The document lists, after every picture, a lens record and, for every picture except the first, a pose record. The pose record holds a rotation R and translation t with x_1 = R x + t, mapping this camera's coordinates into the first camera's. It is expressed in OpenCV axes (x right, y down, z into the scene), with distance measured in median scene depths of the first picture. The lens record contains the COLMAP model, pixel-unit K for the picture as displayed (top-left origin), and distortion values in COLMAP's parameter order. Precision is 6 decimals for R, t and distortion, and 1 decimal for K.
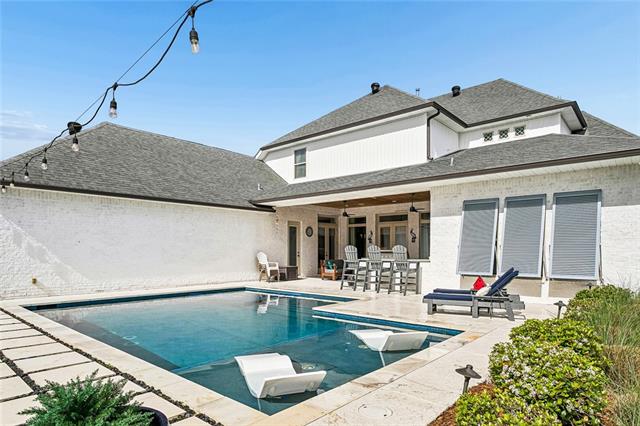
lens RADIAL K [[378.7, 0, 305.3], [0, 378.7, 254.8], [0, 0, 1]] dist [-0.006004, -0.002388]
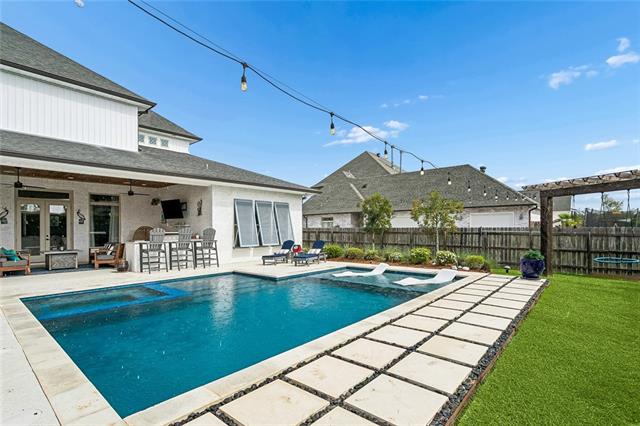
lens RADIAL K [[309.5, 0, 318.8], [0, 309.5, 225.5], [0, 0, 1]] dist [0.001588, 0.000264]
pose [[-0.021176, 0.006481, 0.999755, -0.540930], [0.015361, 0.999863, -0.006156, -0.017330], [-0.999658, 0.015227, -0.021273, 0.466723]]
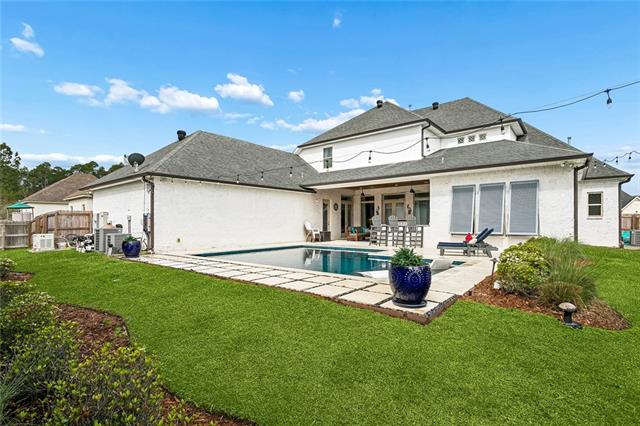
lens RADIAL K [[309.5, 0, 318.8], [0, 309.5, 225.5], [0, 0, 1]] dist [0.001588, 0.000264]
pose [[0.998394, -0.007244, 0.056179, -0.131216], [0.007310, 0.999973, -0.000958, 0.009286], [-0.056170, 0.001367, 0.998420, -0.154721]]
